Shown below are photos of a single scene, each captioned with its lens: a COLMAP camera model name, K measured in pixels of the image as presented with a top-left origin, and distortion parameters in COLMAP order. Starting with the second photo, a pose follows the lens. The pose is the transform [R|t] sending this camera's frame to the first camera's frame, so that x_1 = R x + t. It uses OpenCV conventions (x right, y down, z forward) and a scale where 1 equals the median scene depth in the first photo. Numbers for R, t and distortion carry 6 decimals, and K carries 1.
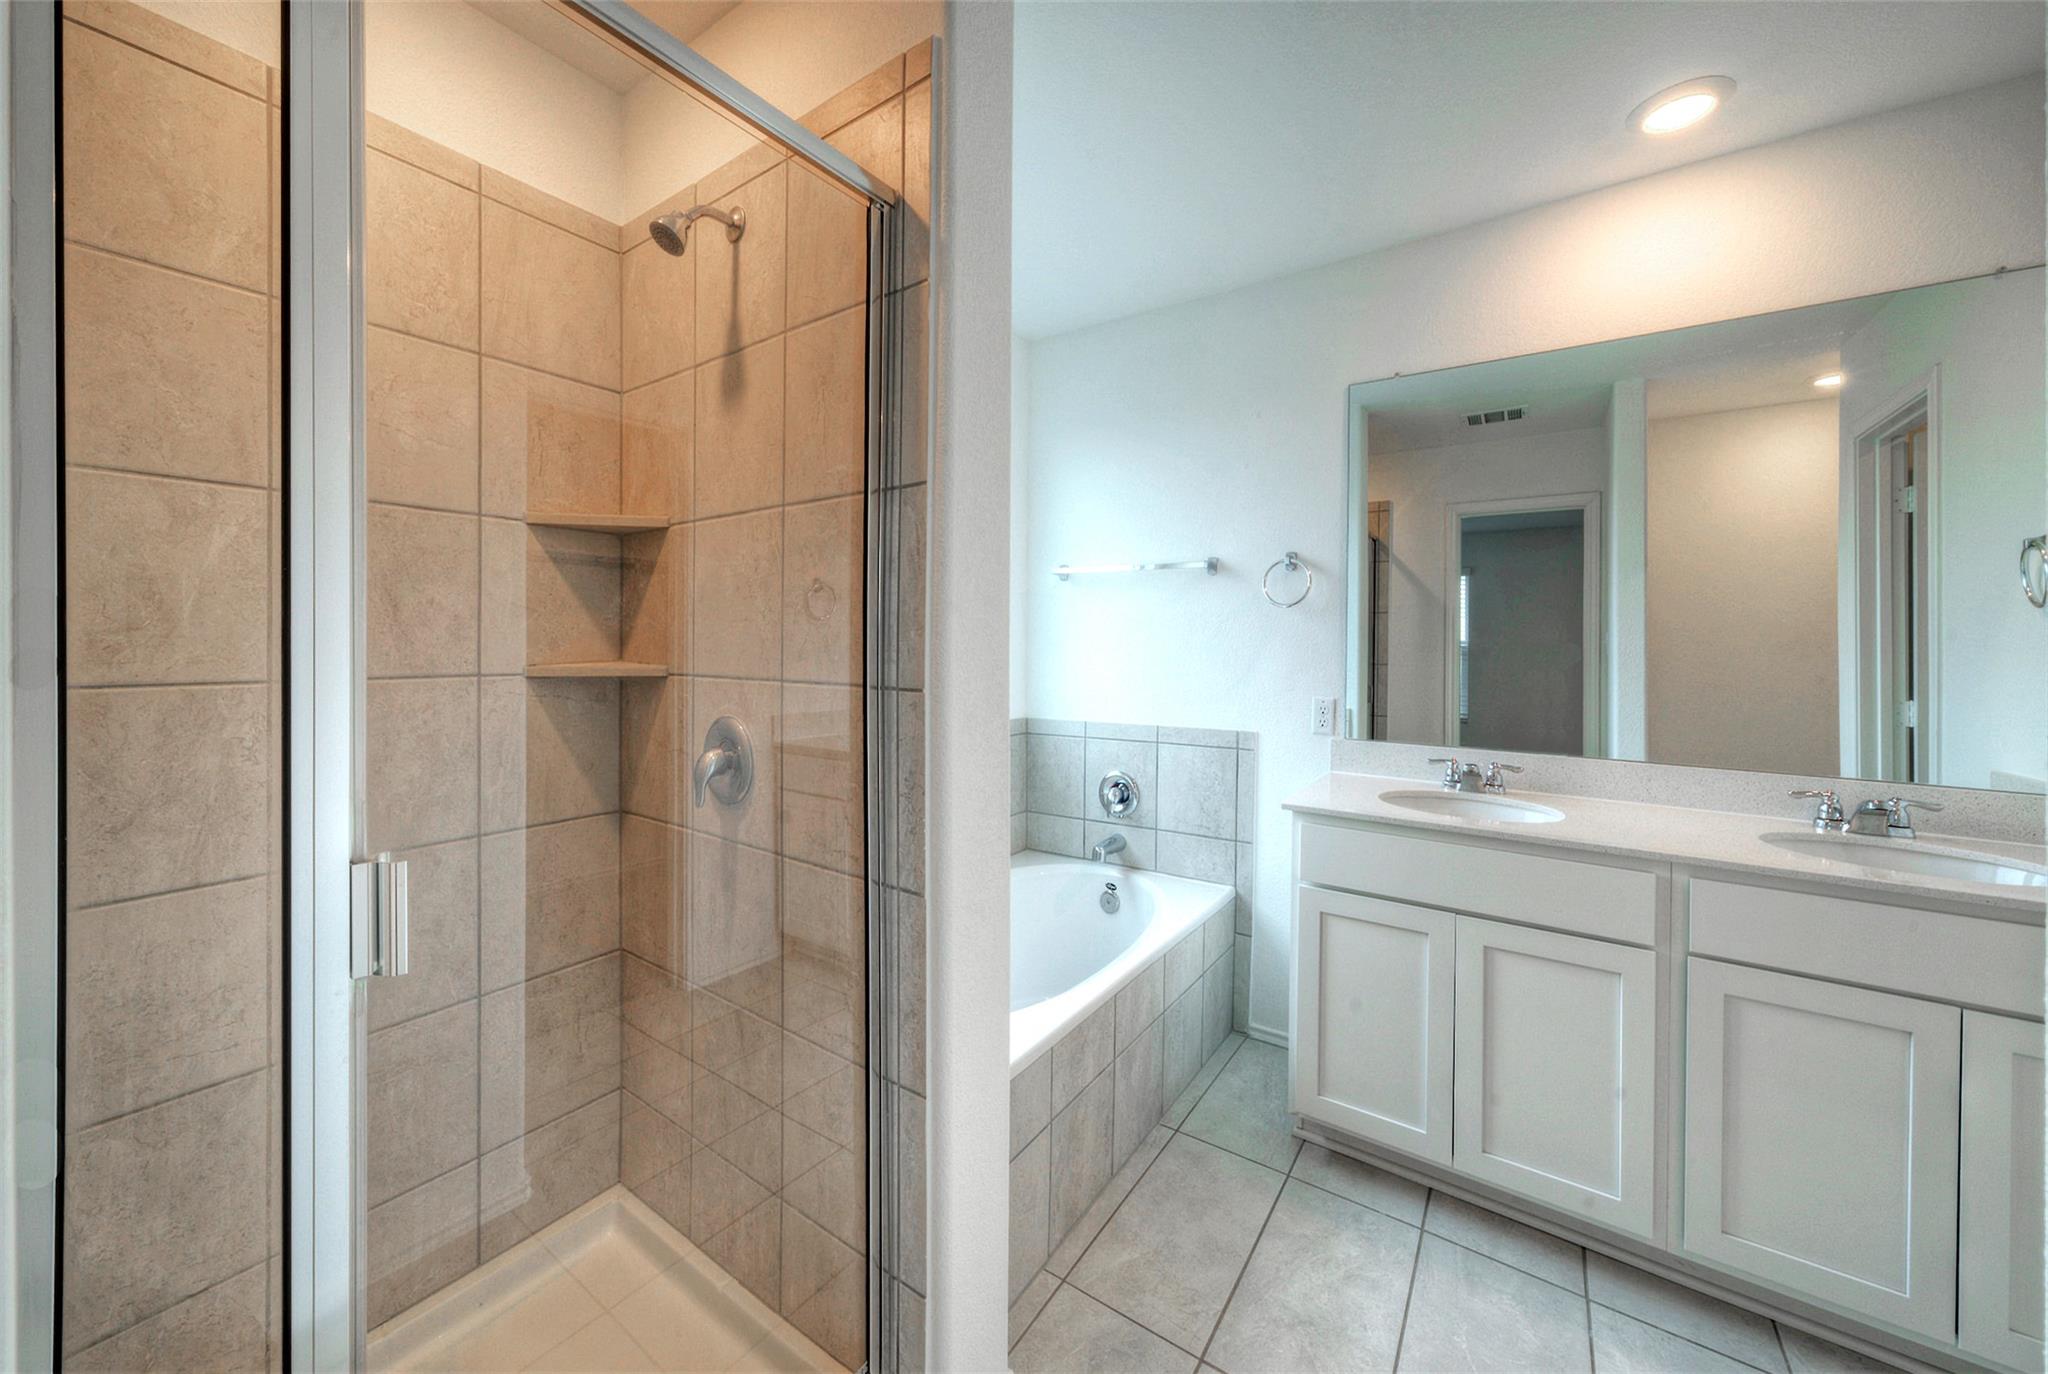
lens RADIAL K [[767.1, 0, 974.9], [0, 767.1, 648.5], [0, 0, 1]] dist [-0.008278, 0.002901]
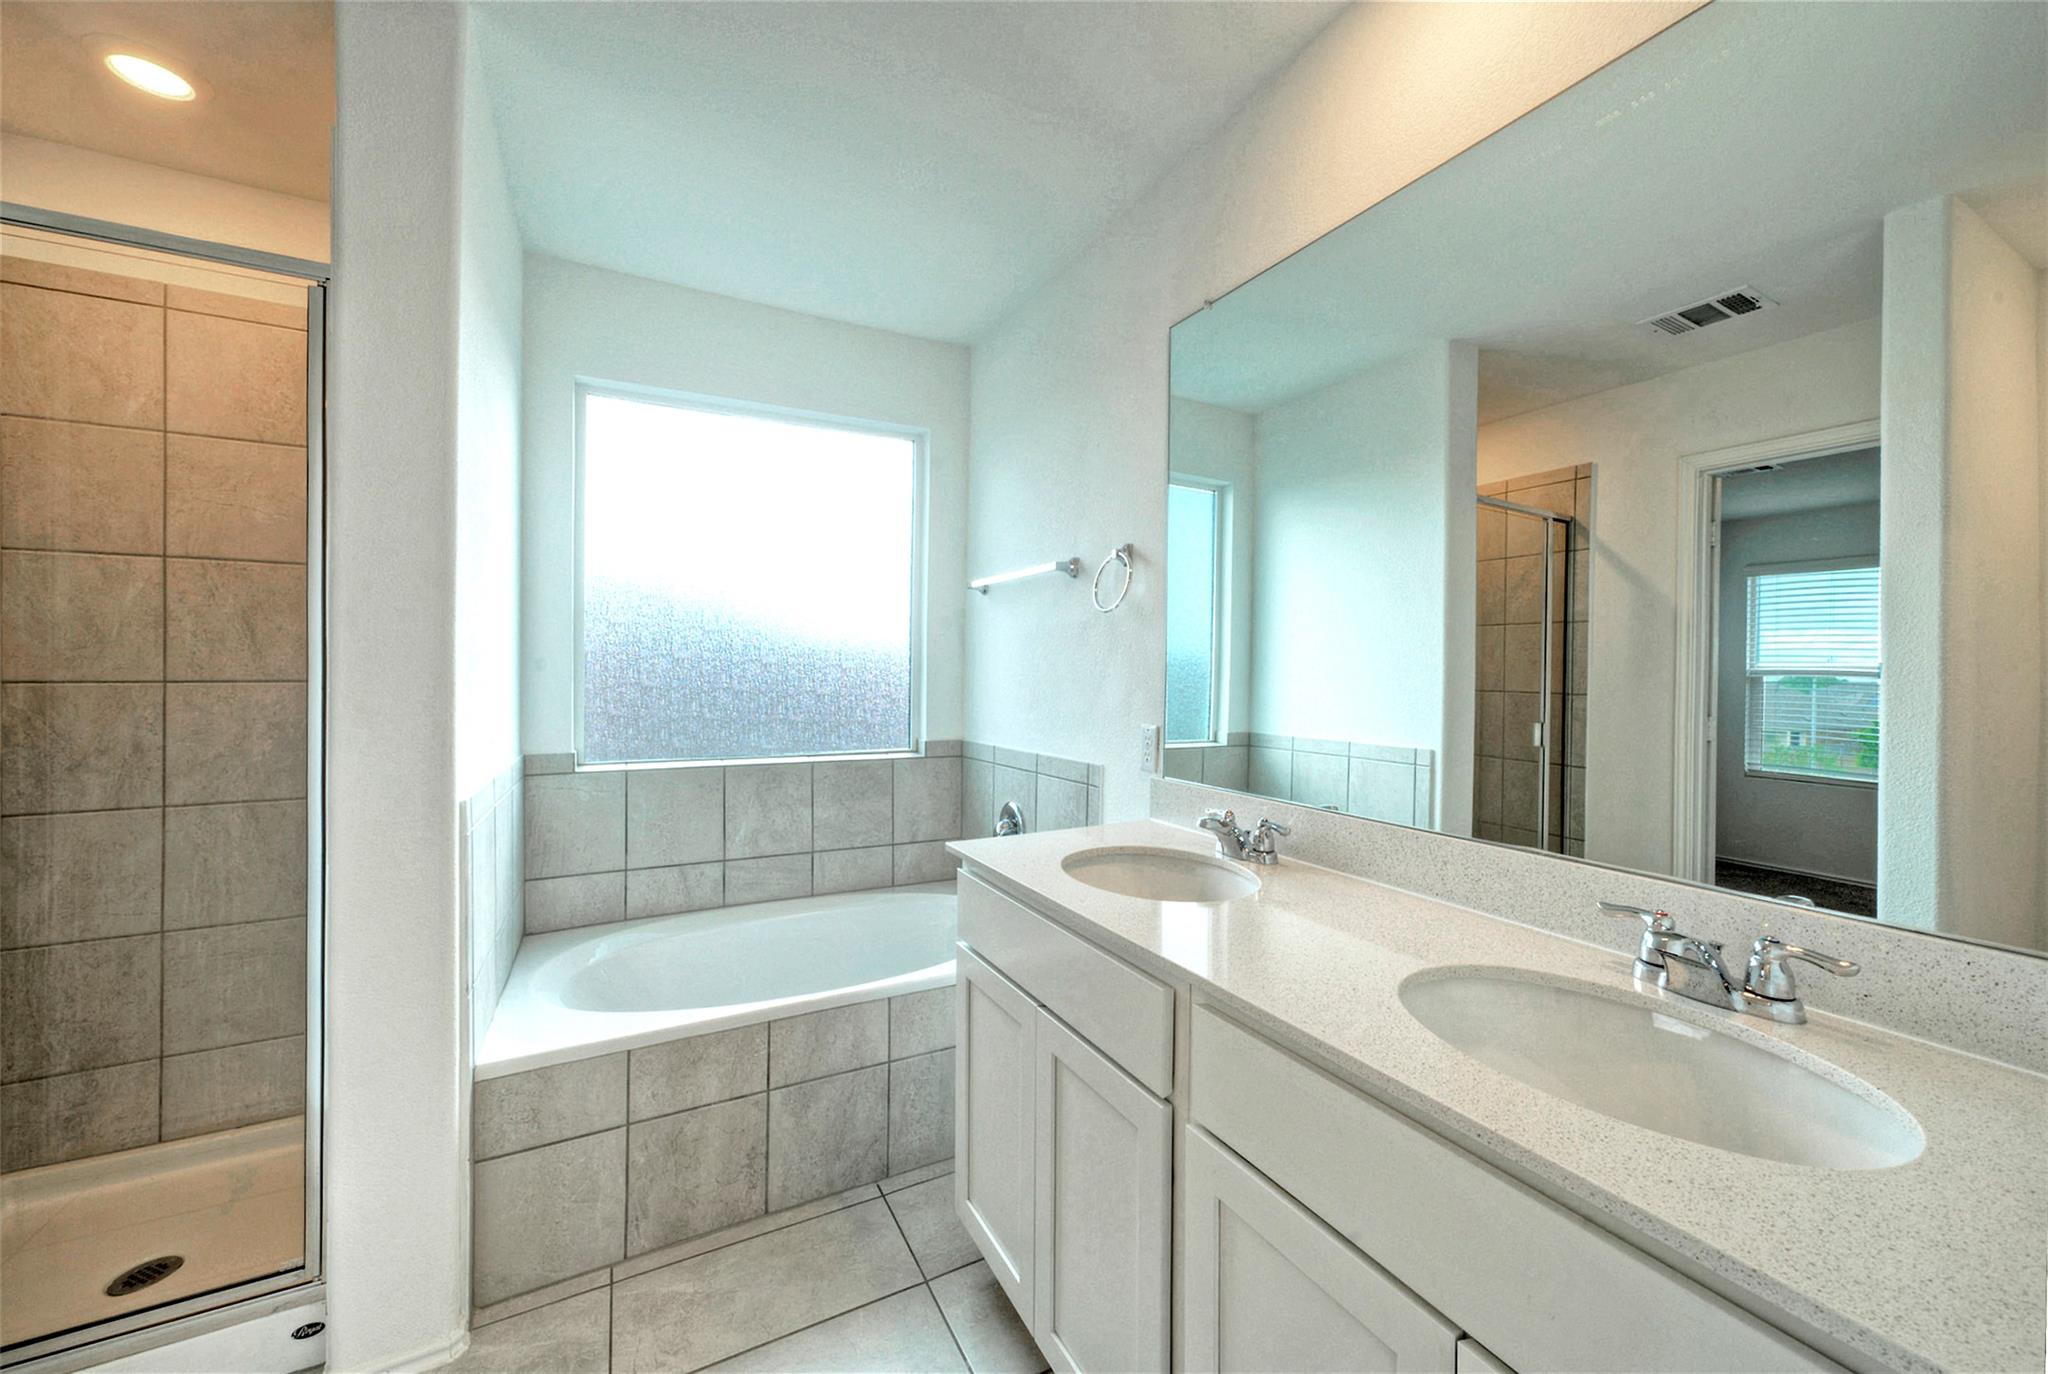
lens RADIAL K [[767.1, 0, 1014.0], [0, 767.1, 676.8], [0, 0, 1]] dist [-0.008278, 0.002901]
pose [[0.886602, -0.000851, -0.462533, 0.971369], [-0.003180, 0.999963, -0.007935, 0.030424], [0.462523, 0.008506, 0.886567, 0.318476]]
